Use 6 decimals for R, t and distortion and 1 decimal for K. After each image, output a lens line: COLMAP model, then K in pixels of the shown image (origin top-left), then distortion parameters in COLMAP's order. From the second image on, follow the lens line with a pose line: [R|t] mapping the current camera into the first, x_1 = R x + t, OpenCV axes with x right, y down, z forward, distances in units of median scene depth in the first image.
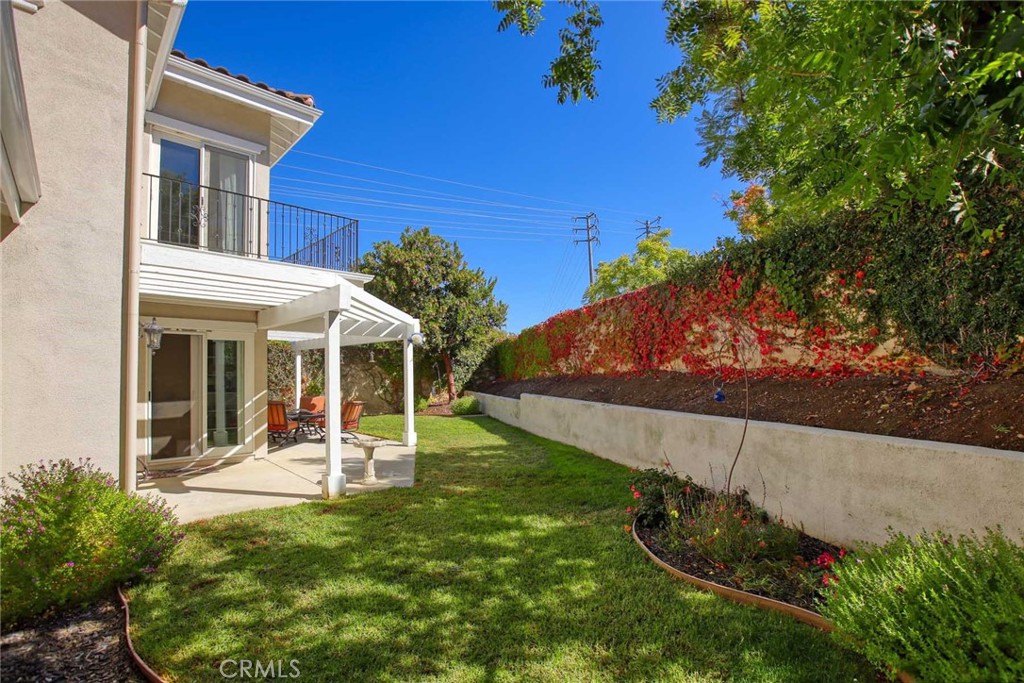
lens RADIAL K [[479.6, 0, 519.0], [0, 479.6, 335.4], [0, 0, 1]] dist [-0.002043, -0.000104]
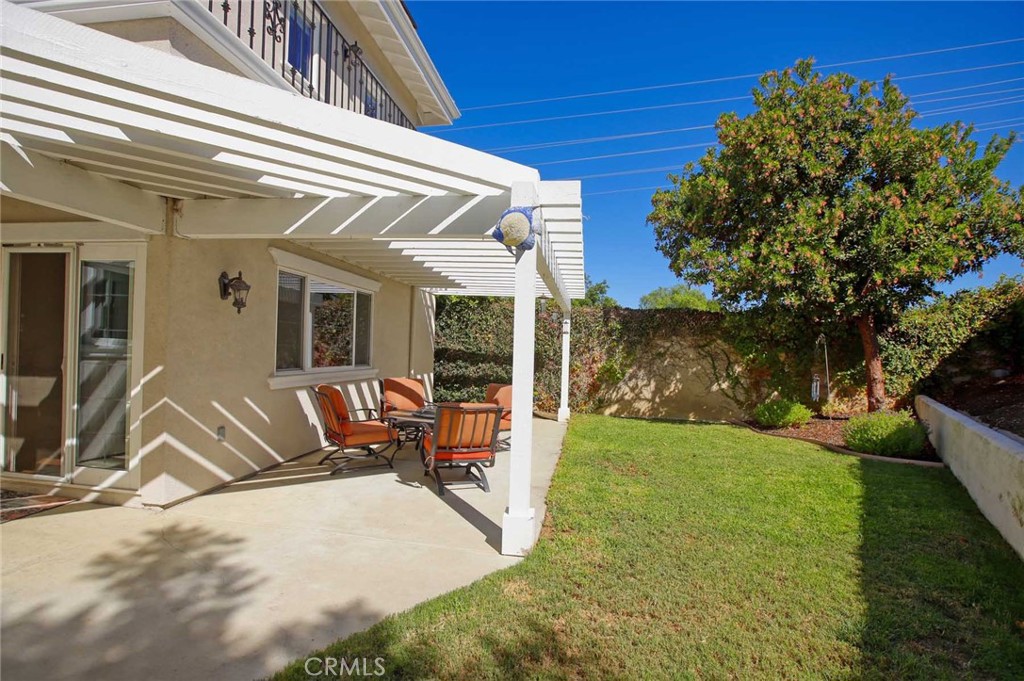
lens RADIAL K [[492.9, 0, 521.2], [0, 492.9, 346.6], [0, 0, 1]] dist [-0.042965, 0.015176]
pose [[0.614394, 0.030609, -0.788405, 0.070804], [0.021141, 0.998250, 0.055231, 0.090669], [0.788716, -0.050601, 0.612672, 1.144264]]
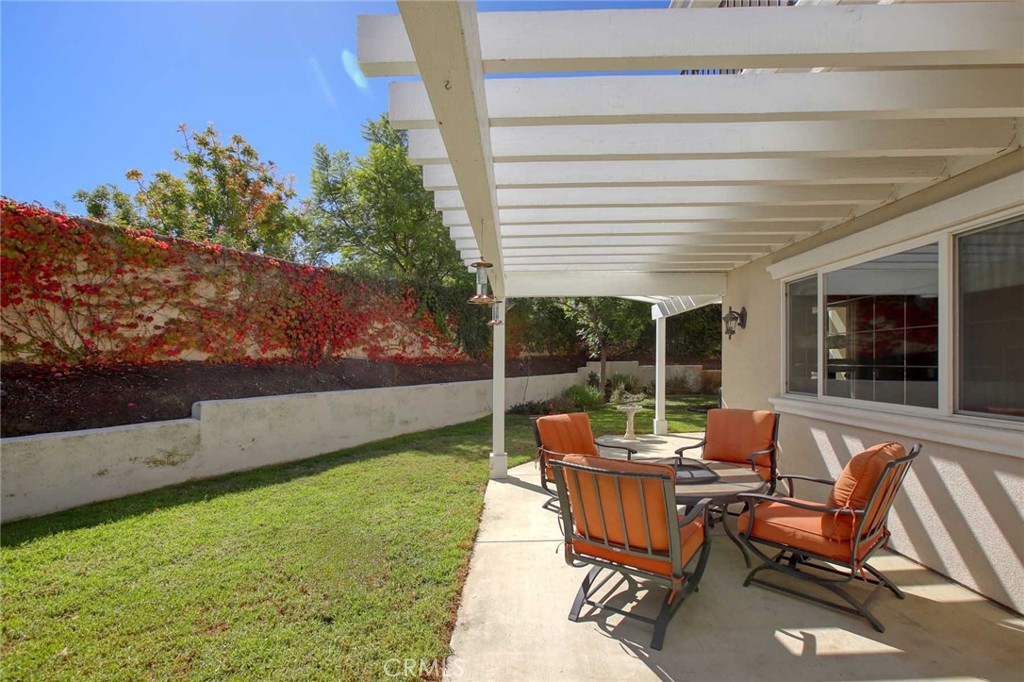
lens RADIAL K [[472.6, 0, 523.7], [0, 472.6, 350.7], [0, 0, 1]] dist [-0.011428, 0.012186]
pose [[-0.729144, 0.023799, 0.683946, -0.964179], [-0.044338, 0.995653, -0.081913, 0.175152], [-0.682922, -0.090051, -0.724919, 2.067403]]
